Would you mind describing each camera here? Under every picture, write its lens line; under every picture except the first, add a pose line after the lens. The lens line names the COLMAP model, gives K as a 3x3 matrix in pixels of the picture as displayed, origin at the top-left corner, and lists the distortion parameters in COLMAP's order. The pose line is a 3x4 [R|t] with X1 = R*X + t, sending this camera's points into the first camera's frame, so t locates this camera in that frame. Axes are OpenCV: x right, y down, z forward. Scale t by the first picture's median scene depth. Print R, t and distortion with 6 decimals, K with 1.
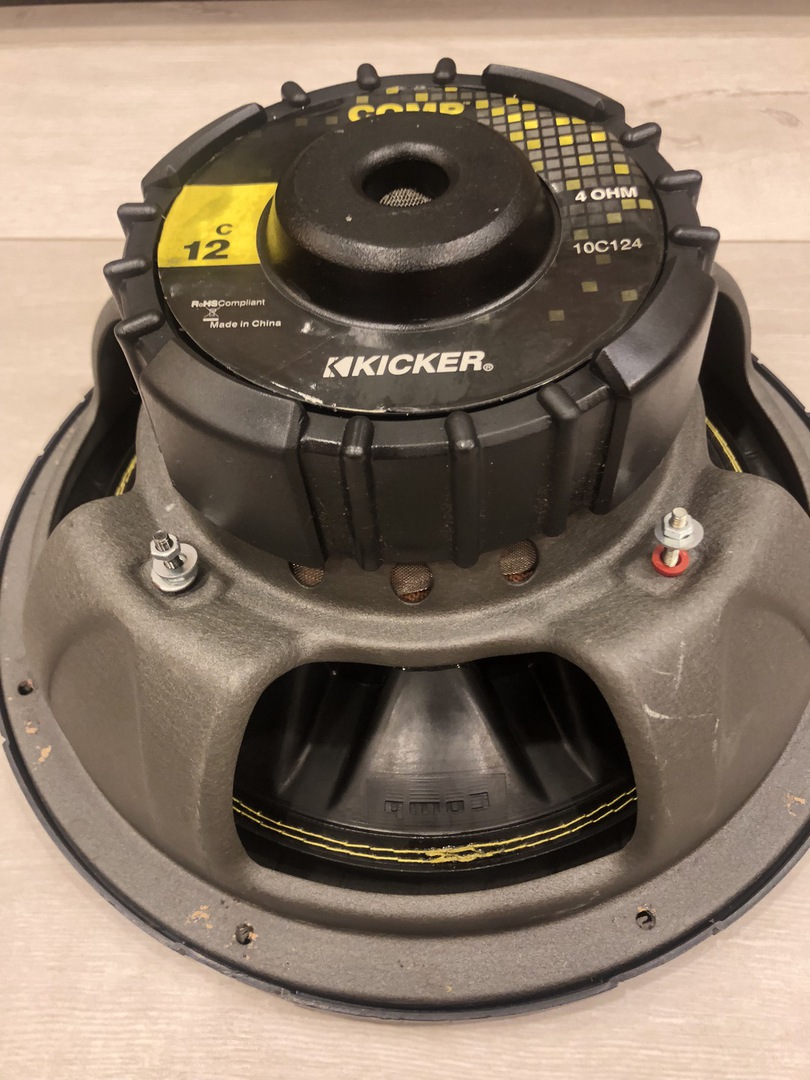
lens RADIAL K [[875.1, 0, 406.4], [0, 875.1, 541.5], [0, 0, 1]] dist [0.045534, -0.060030]
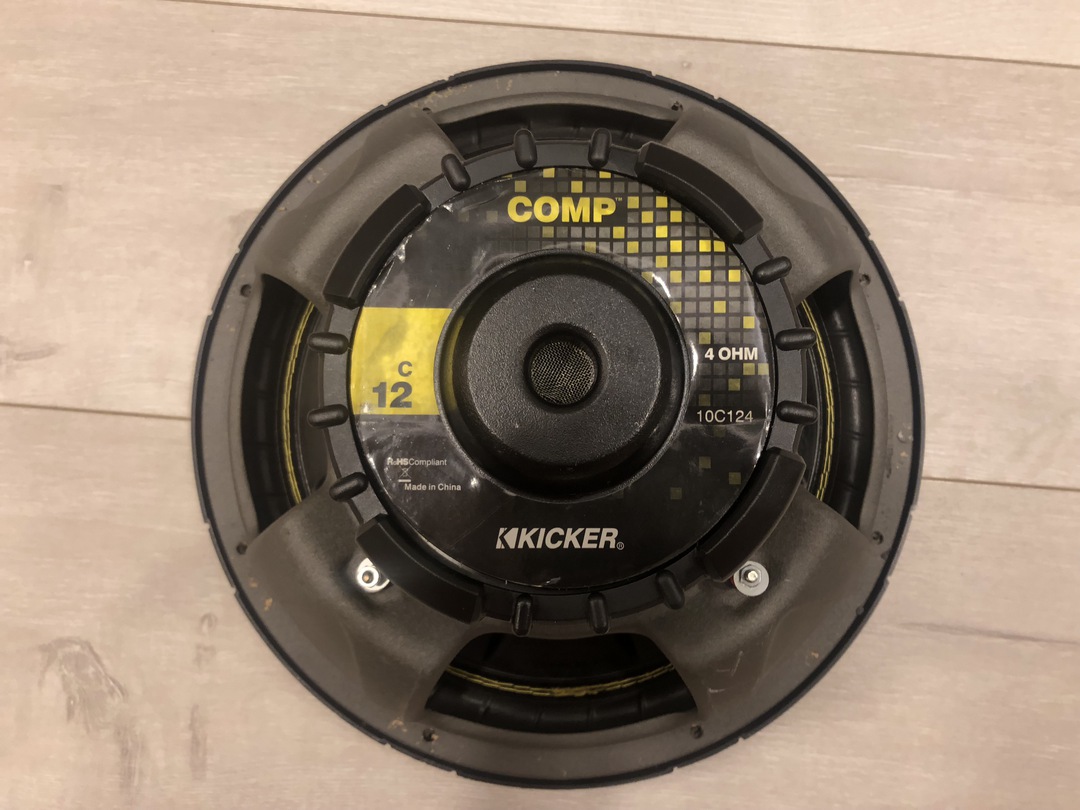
lens RADIAL K [[875.1, 0, 536.0], [0, 875.1, 427.4], [0, 0, 1]] dist [0.045534, -0.060030]
pose [[0.999239, 0.014311, 0.036273, -0.074304], [-0.030204, 0.872395, 0.487867, -0.868148], [-0.024662, -0.488591, 0.872164, -0.061081]]
